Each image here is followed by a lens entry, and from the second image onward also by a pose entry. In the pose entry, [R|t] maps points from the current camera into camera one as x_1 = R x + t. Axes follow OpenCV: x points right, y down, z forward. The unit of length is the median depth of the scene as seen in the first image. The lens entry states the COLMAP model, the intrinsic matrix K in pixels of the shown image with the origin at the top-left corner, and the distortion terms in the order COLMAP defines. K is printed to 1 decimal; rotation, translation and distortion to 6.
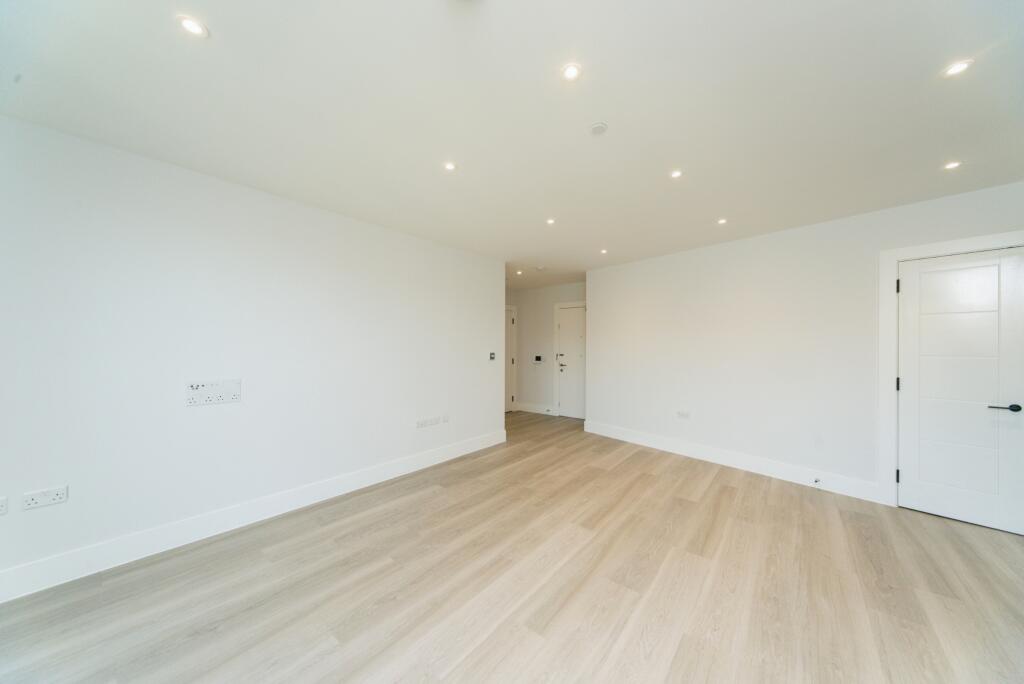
lens RADIAL K [[349.8, 0, 505.0], [0, 349.8, 341.8], [0, 0, 1]] dist [-0.003064, 0.000107]
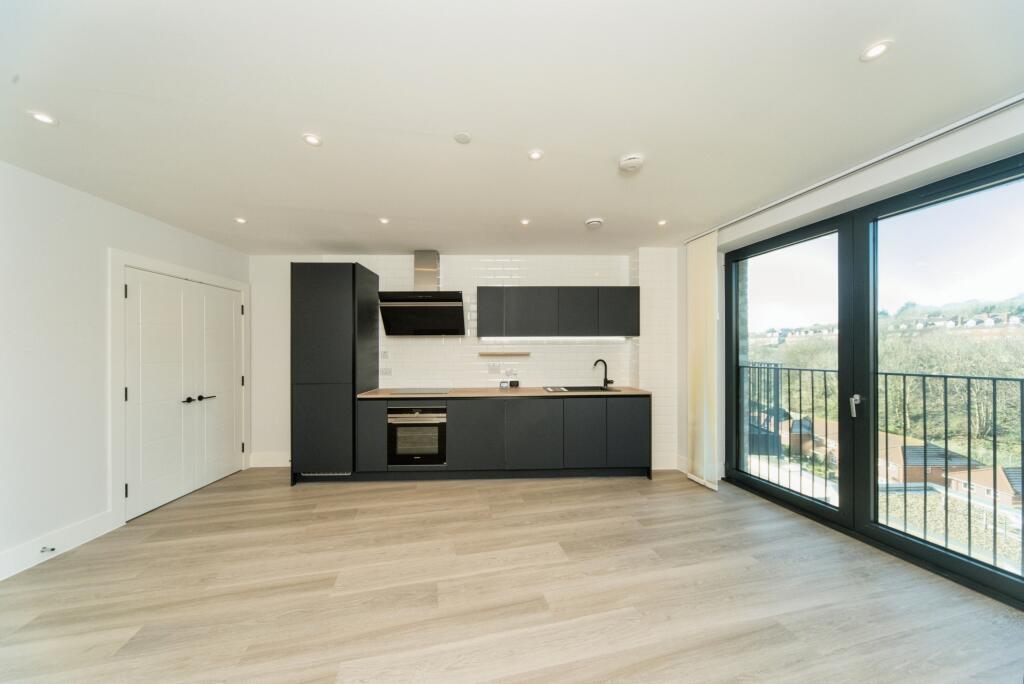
lens RADIAL K [[349.8, 0, 513.5], [0, 349.8, 346.7], [0, 0, 1]] dist [-0.003064, 0.000107]
pose [[-0.796572, 0.005927, 0.604515, -0.305226], [-0.005483, 0.999840, -0.017027, 0.000081], [-0.604519, -0.016878, -0.796412, 1.131123]]
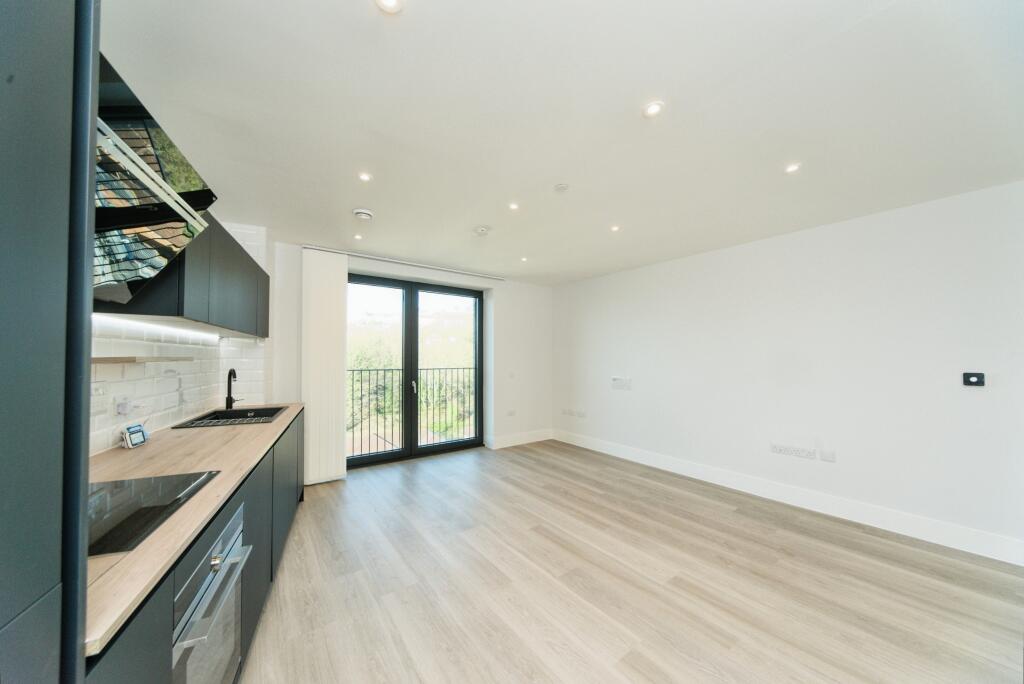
lens RADIAL K [[349.8, 0, 508.6], [0, 349.8, 351.3], [0, 0, 1]] dist [-0.003064, 0.000107]
pose [[-0.243433, -0.024138, -0.969617, 1.002807], [0.010227, 0.999571, -0.027451, 0.012027], [0.969864, -0.016599, -0.243081, 0.737427]]
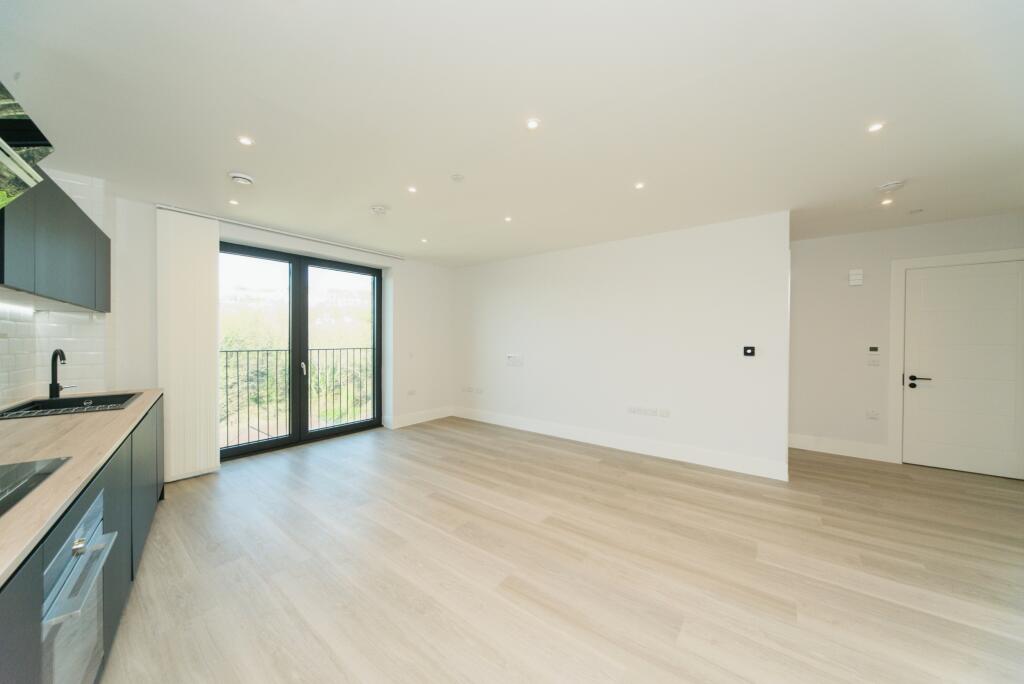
lens RADIAL K [[349.8, 0, 508.8], [0, 349.8, 337.4], [0, 0, 1]] dist [-0.003064, 0.000107]
pose [[0.026386, -0.010383, -0.999598, 1.084212], [0.013042, 0.999865, -0.010041, 0.021462], [0.999567, -0.012772, 0.026517, 0.772607]]
